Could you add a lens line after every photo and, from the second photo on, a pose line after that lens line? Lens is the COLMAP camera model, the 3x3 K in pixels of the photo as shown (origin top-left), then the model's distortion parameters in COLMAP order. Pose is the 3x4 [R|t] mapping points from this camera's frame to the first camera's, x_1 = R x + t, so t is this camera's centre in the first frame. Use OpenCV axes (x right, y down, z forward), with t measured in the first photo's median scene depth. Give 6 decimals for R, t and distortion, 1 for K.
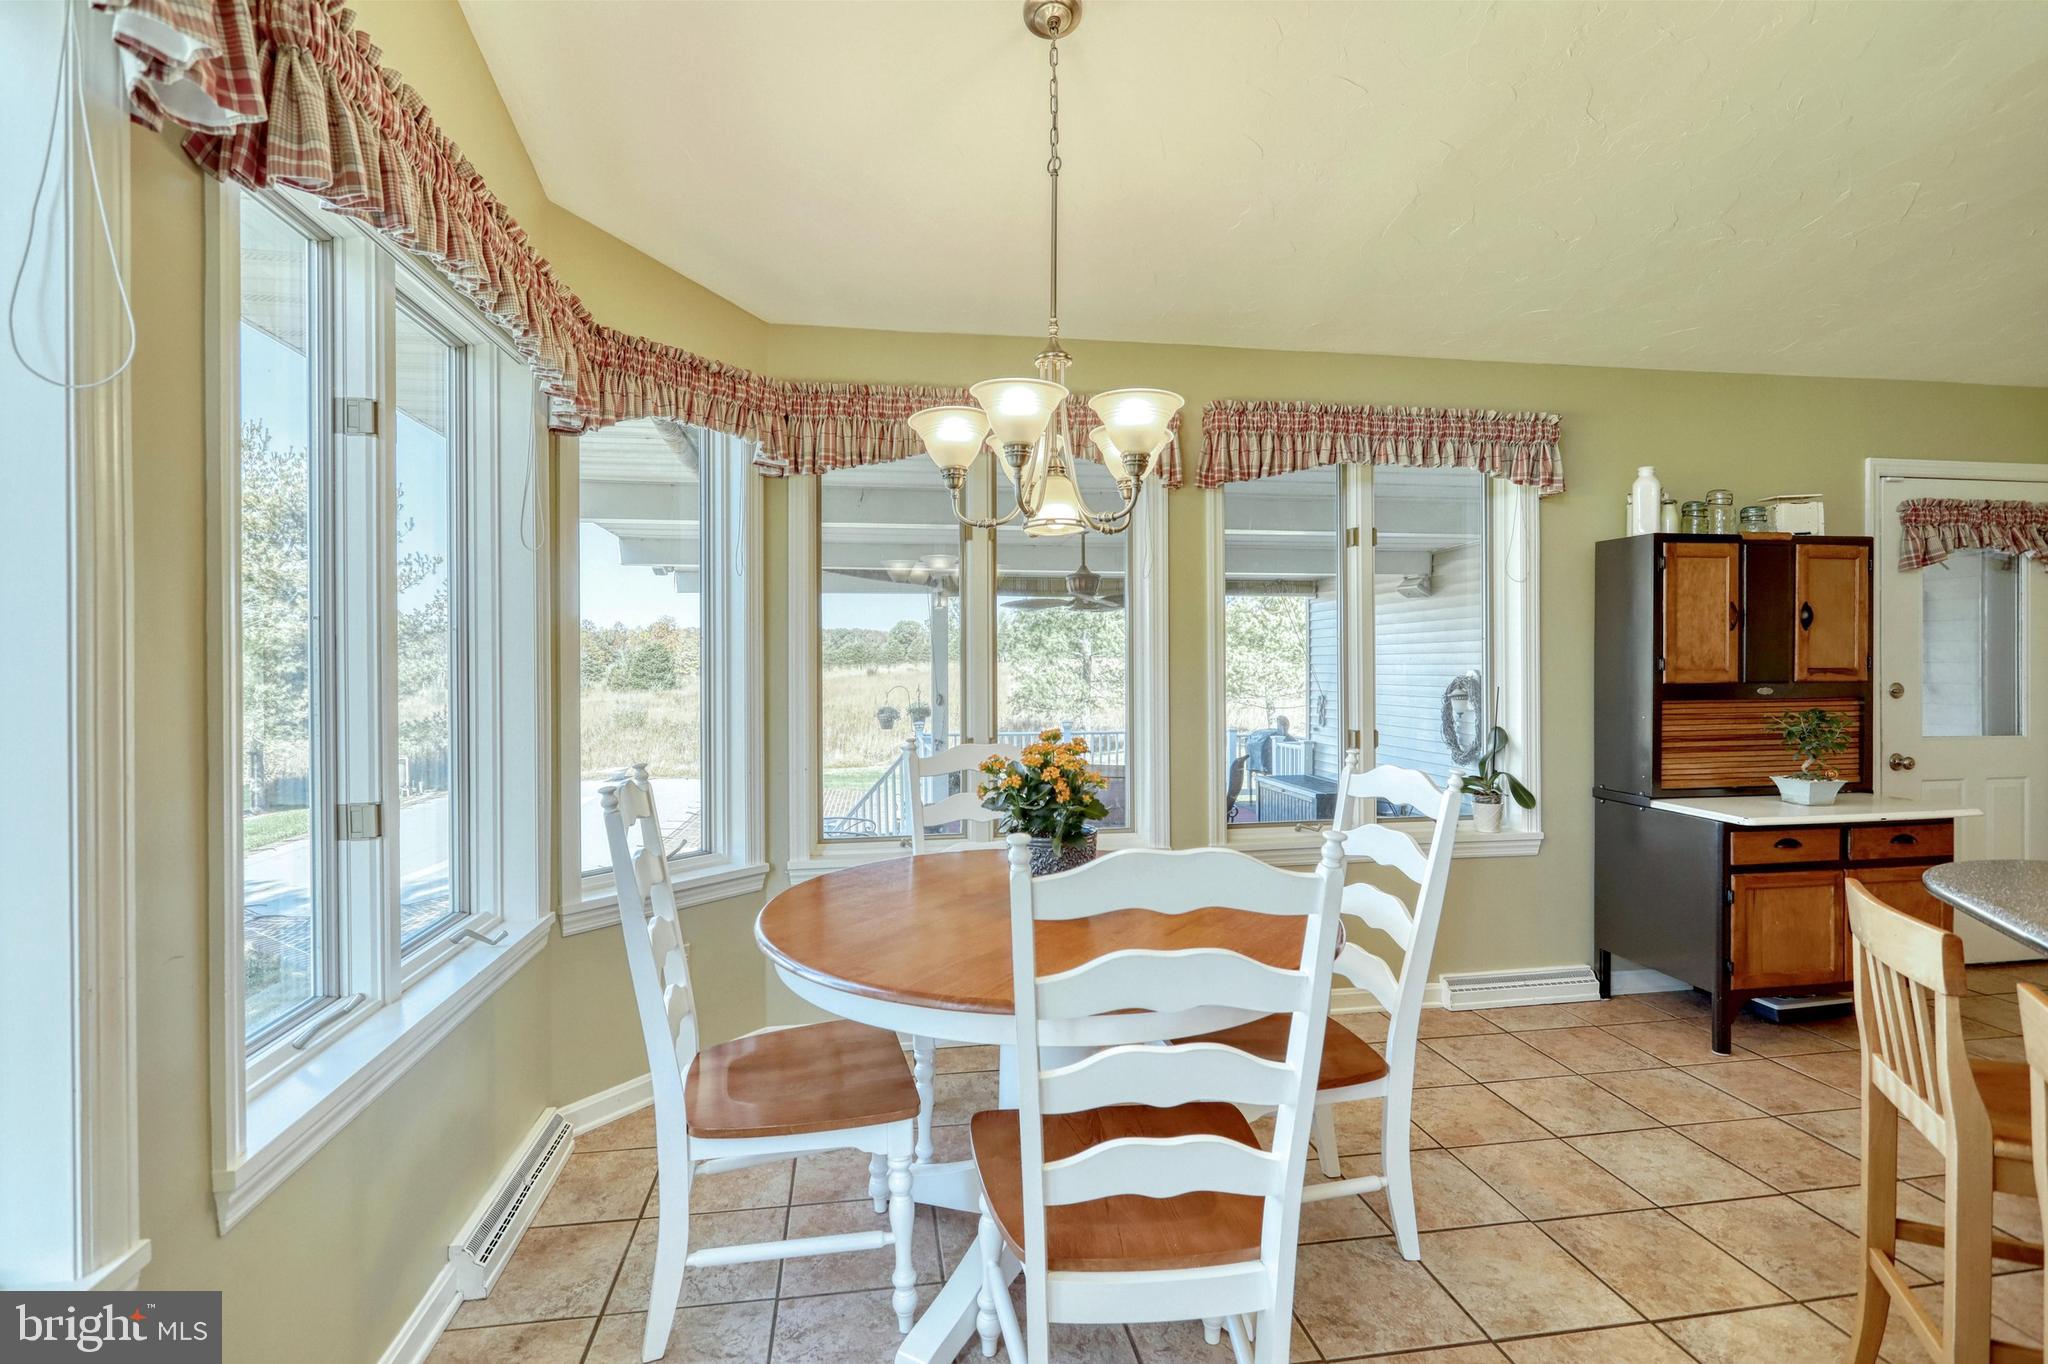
lens RADIAL K [[963.1, 0, 1079.1], [0, 963.1, 664.4], [0, 0, 1]] dist [-0.002075, 0.002821]
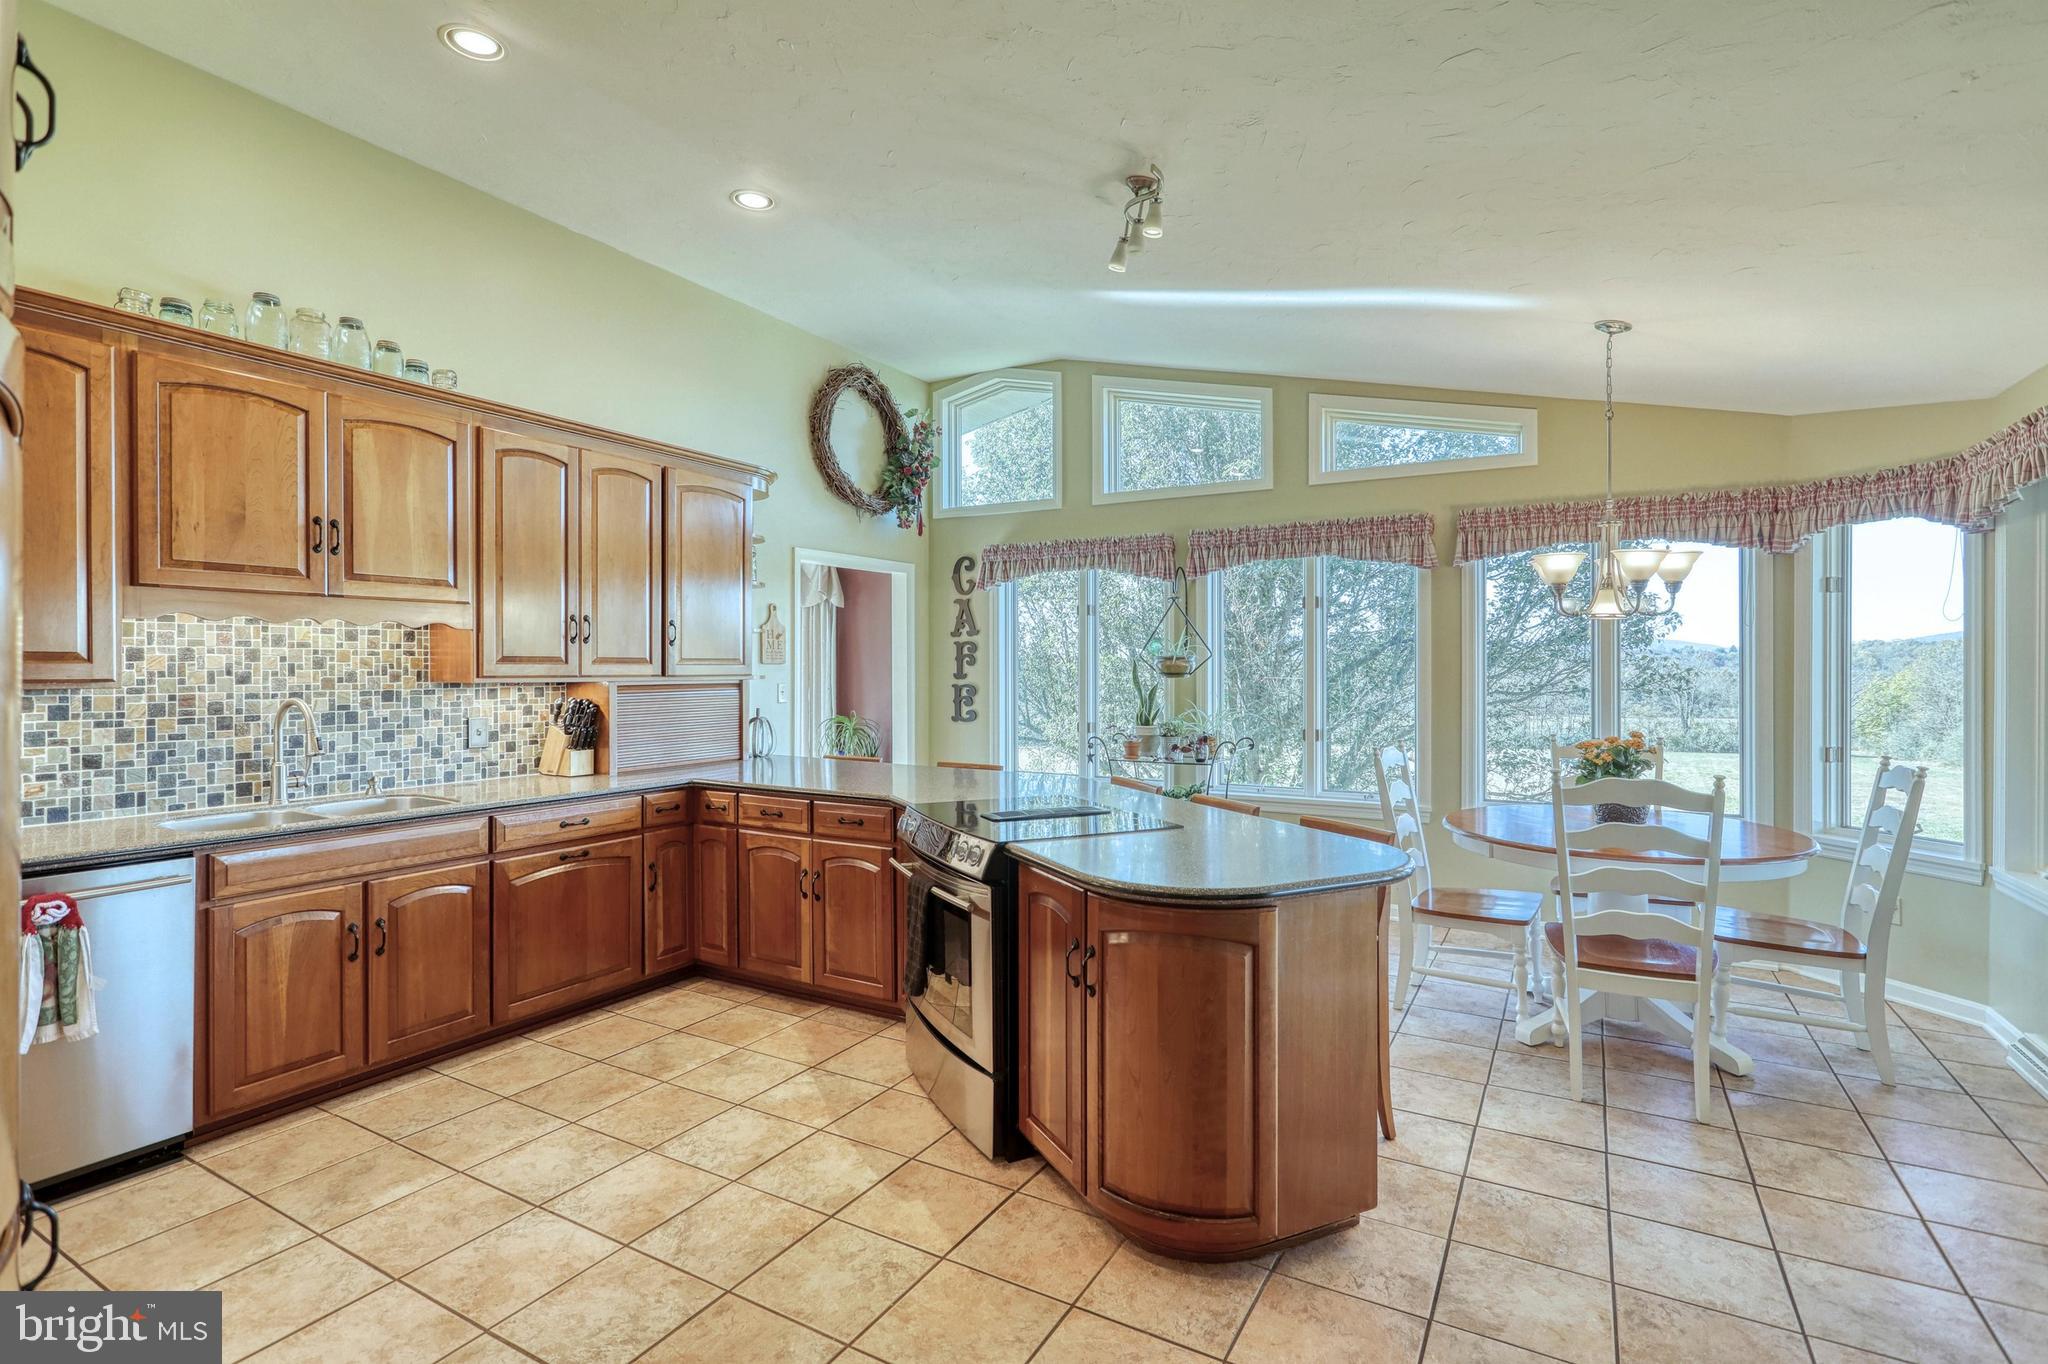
lens RADIAL K [[963.1, 0, 1081.8], [0, 963.1, 645.9], [0, 0, 1]] dist [-0.002075, 0.002821]
pose [[-0.611486, -0.008074, -0.791214, 1.219805], [0.002287, 0.999926, -0.011971, -0.041044], [0.791252, -0.009130, -0.611422, 0.798112]]
